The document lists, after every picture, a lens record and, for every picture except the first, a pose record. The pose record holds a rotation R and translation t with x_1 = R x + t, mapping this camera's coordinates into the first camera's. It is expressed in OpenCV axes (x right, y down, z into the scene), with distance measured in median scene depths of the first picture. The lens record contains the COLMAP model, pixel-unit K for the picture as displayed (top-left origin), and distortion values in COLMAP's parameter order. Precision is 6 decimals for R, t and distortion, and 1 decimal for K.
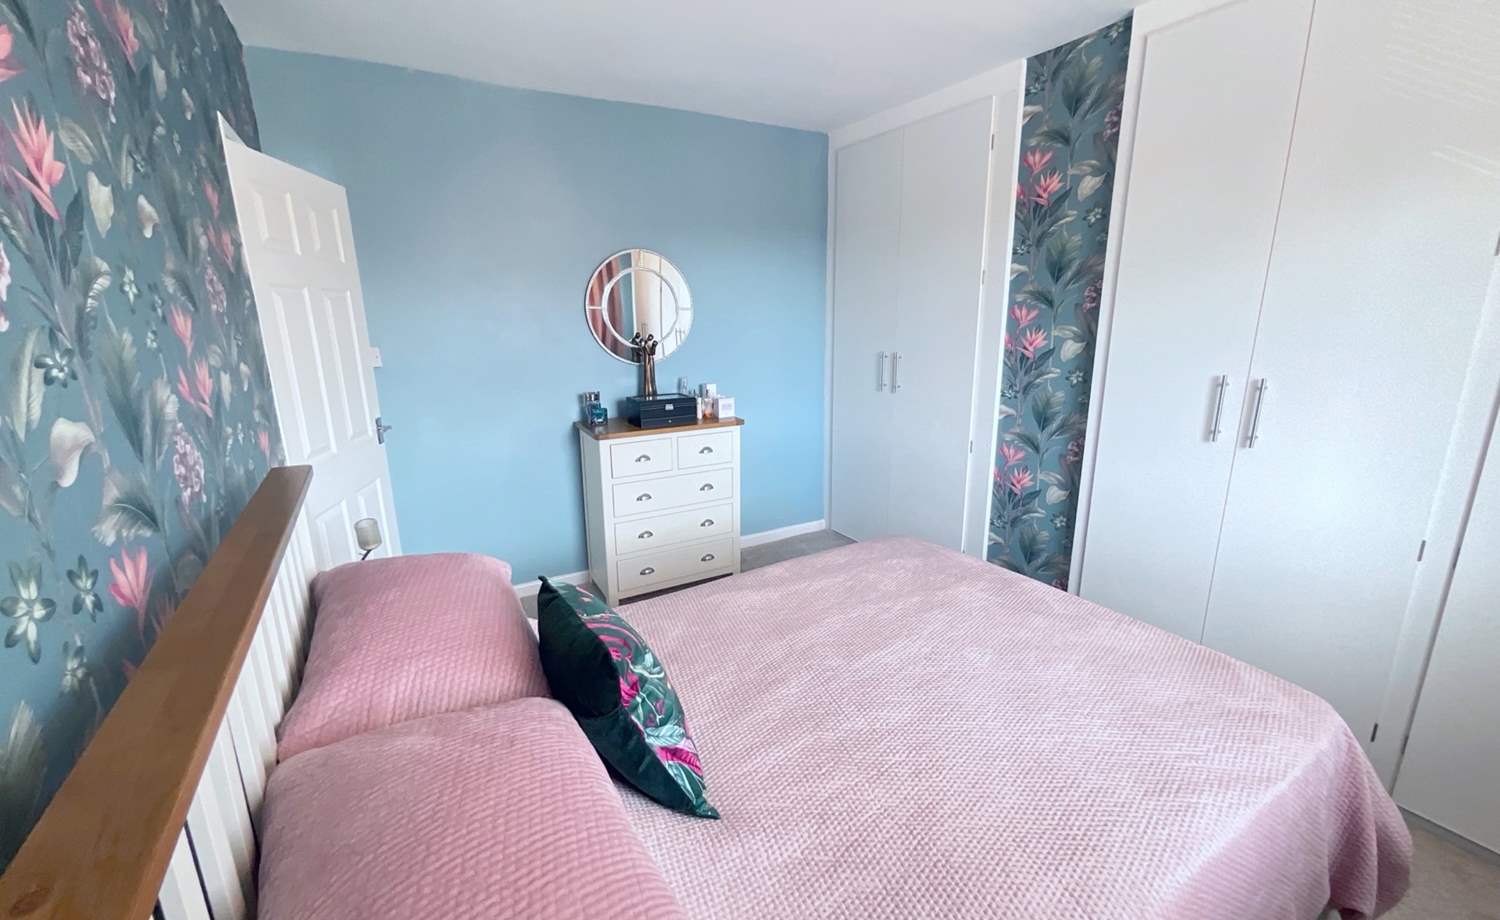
lens RADIAL K [[610.2, 0, 757.1], [0, 610.2, 454.8], [0, 0, 1]] dist [-0.000287, 0.000320]
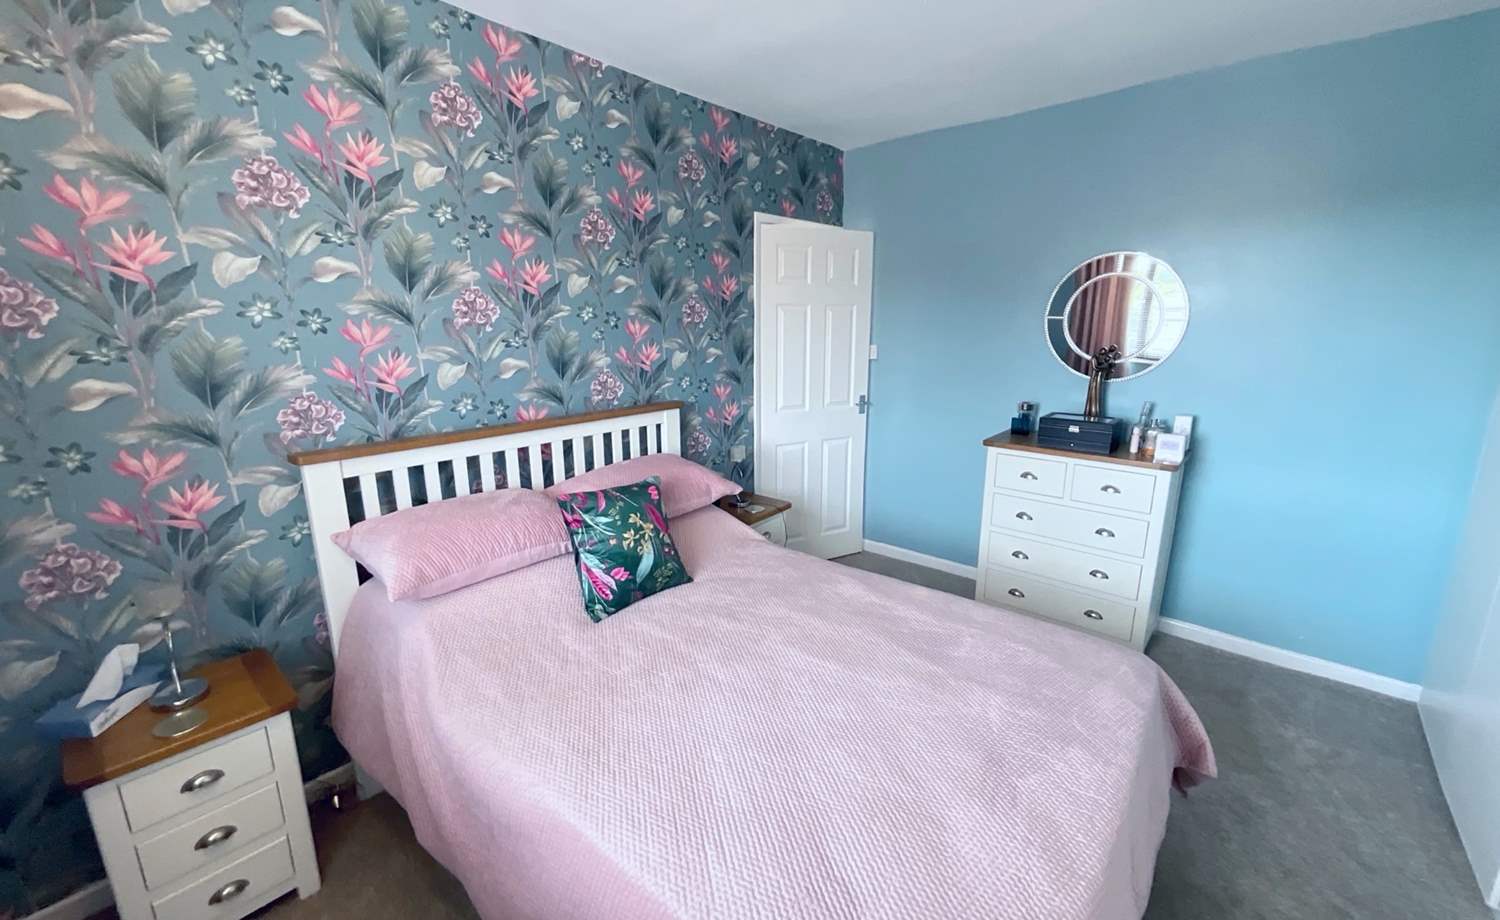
lens RADIAL K [[610.2, 0, 746.7], [0, 610.2, 461.8], [0, 0, 1]] dist [-0.000287, 0.000320]
pose [[0.305306, 0.224091, -0.925512, 0.546110], [-0.213926, 0.963214, 0.162650, -0.073974], [0.927914, 0.148332, 0.342014, 0.259082]]
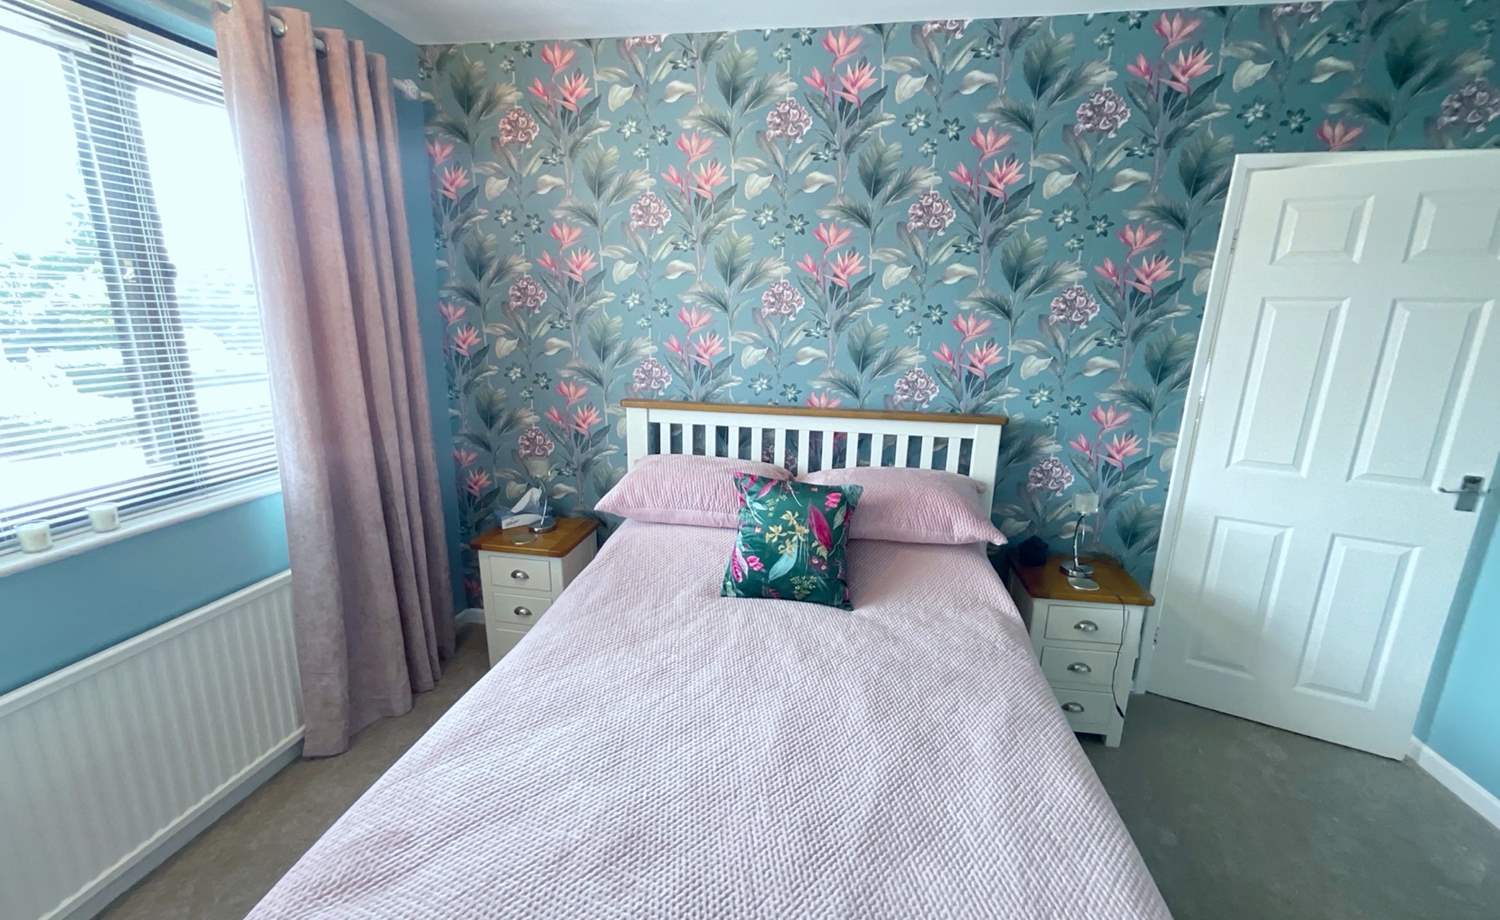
lens RADIAL K [[610.2, 0, 748.7], [0, 610.2, 460.7], [0, 0, 1]] dist [-0.000287, 0.000320]
pose [[-0.657506, 0.173572, -0.733184, 0.401410], [-0.187290, 0.904907, 0.382185, -0.167604], [0.729800, 0.388607, -0.562474, 0.674946]]
